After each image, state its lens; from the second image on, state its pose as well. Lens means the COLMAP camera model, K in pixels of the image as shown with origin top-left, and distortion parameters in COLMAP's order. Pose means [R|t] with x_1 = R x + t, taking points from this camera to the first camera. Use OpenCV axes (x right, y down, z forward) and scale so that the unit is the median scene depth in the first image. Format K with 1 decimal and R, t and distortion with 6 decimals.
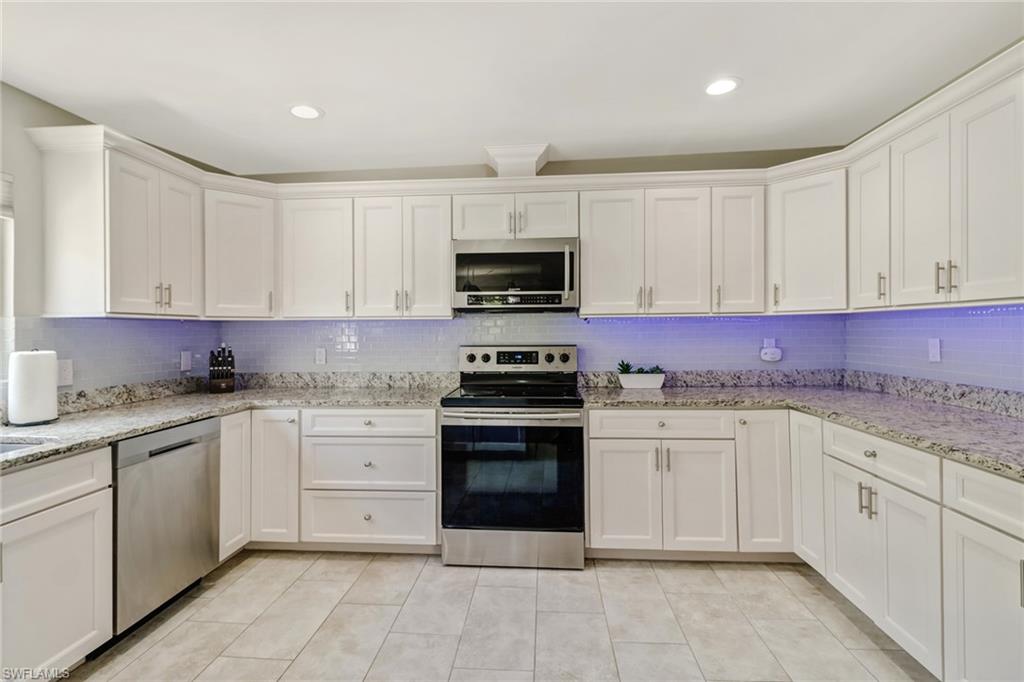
lens RADIAL K [[489.6, 0, 507.8], [0, 489.6, 326.6], [0, 0, 1]] dist [-0.003109, -0.009117]
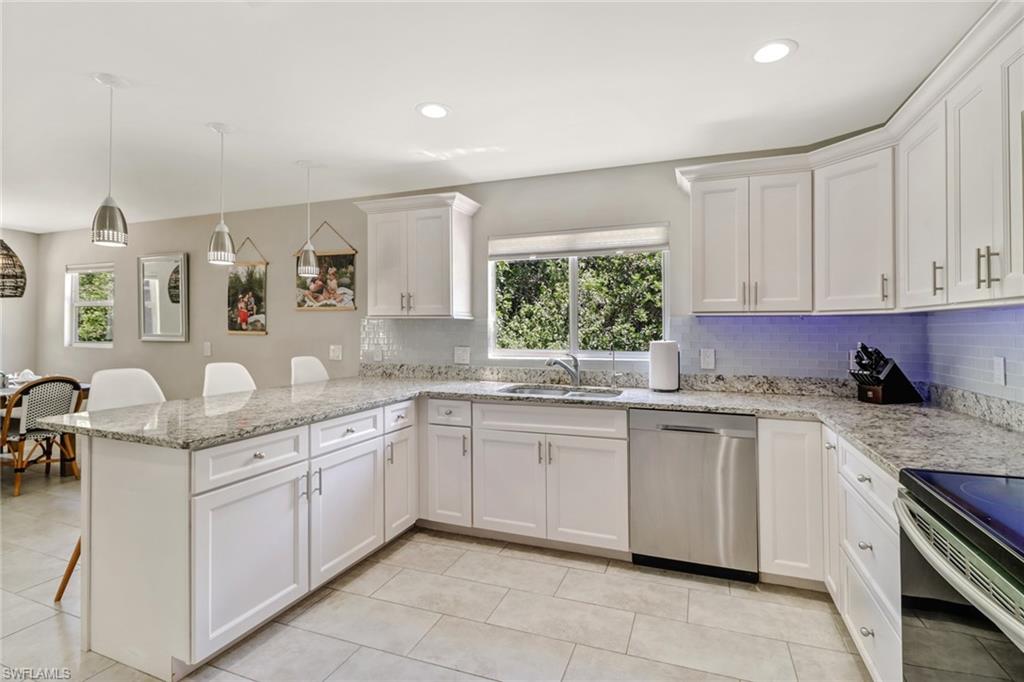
lens RADIAL K [[489.6, 0, 510.9], [0, 489.6, 322.4], [0, 0, 1]] dist [-0.003109, -0.009117]
pose [[-0.272373, -0.009256, -0.962147, 0.463173], [0.008189, 0.999895, -0.011938, 0.008315], [0.962157, -0.011131, -0.272268, 0.813791]]
